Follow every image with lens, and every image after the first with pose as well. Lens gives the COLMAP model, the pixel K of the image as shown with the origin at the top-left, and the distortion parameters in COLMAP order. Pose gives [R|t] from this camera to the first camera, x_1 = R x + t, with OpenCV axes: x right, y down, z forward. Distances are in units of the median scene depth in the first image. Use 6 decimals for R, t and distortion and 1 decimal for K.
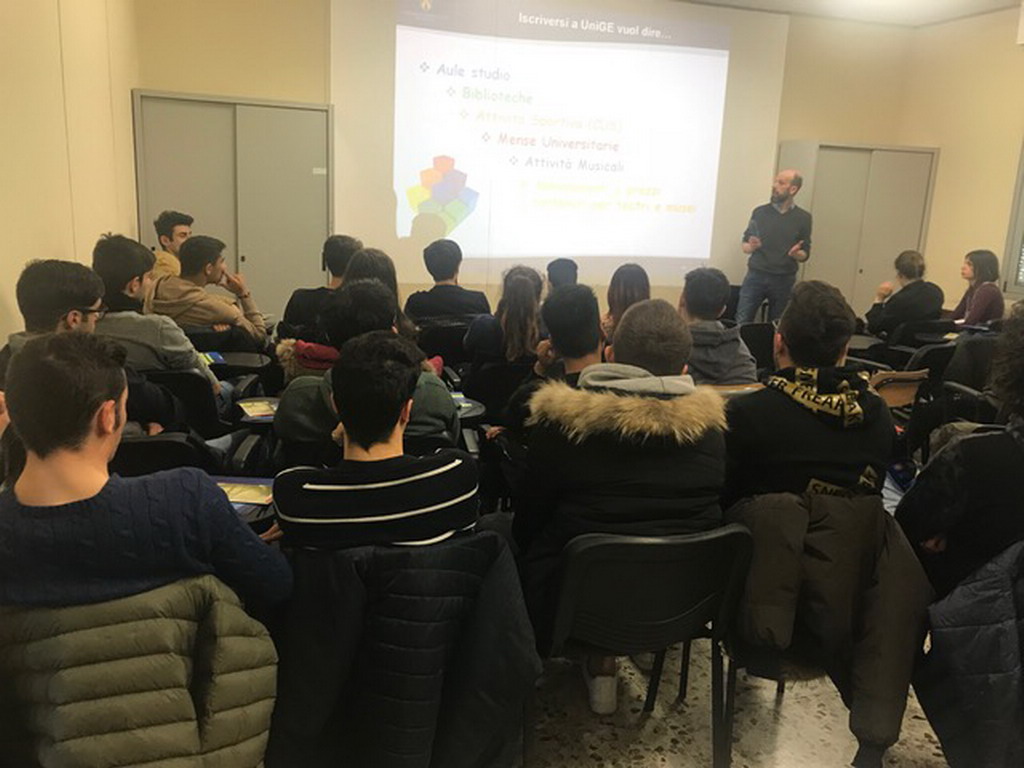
lens RADIAL K [[874.0, 0, 512.0], [0, 874.0, 384.0], [0, 0, 1]] dist [0.052252, -0.006111]
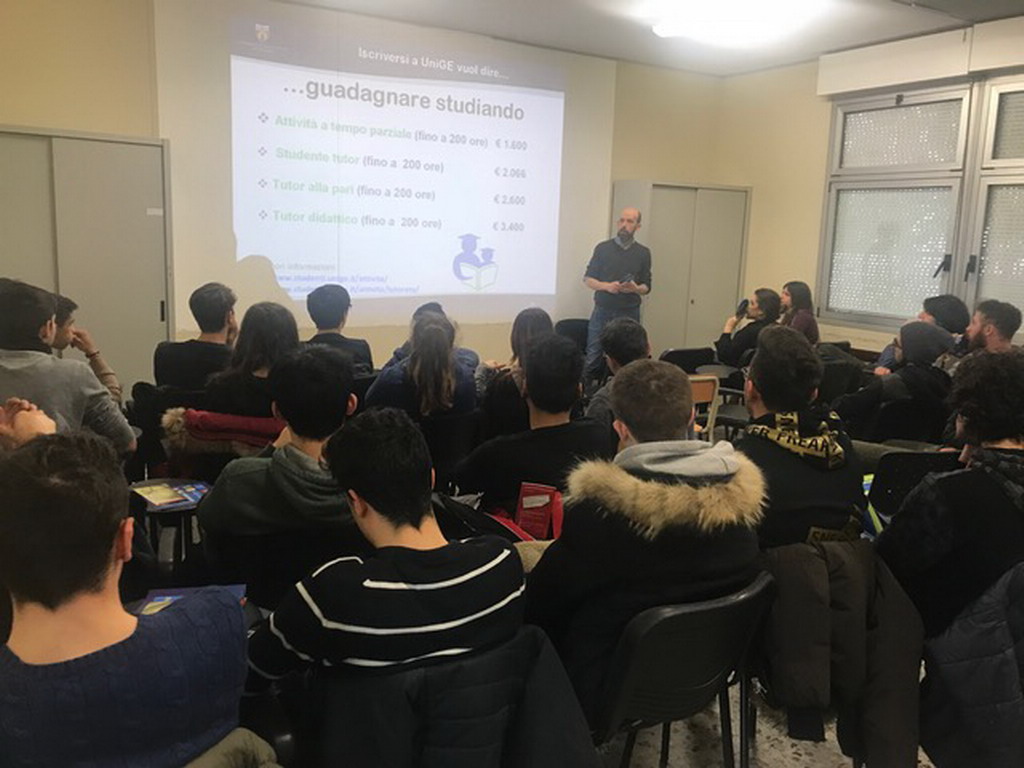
lens RADIAL K [[874.0, 0, 512.0], [0, 874.0, 384.0], [0, 0, 1]] dist [0.052252, -0.006111]
pose [[0.970254, -0.055030, 0.235750, -0.129956], [0.063388, 0.997596, -0.028018, -0.028114], [-0.233642, 0.042128, 0.971410, 0.069533]]
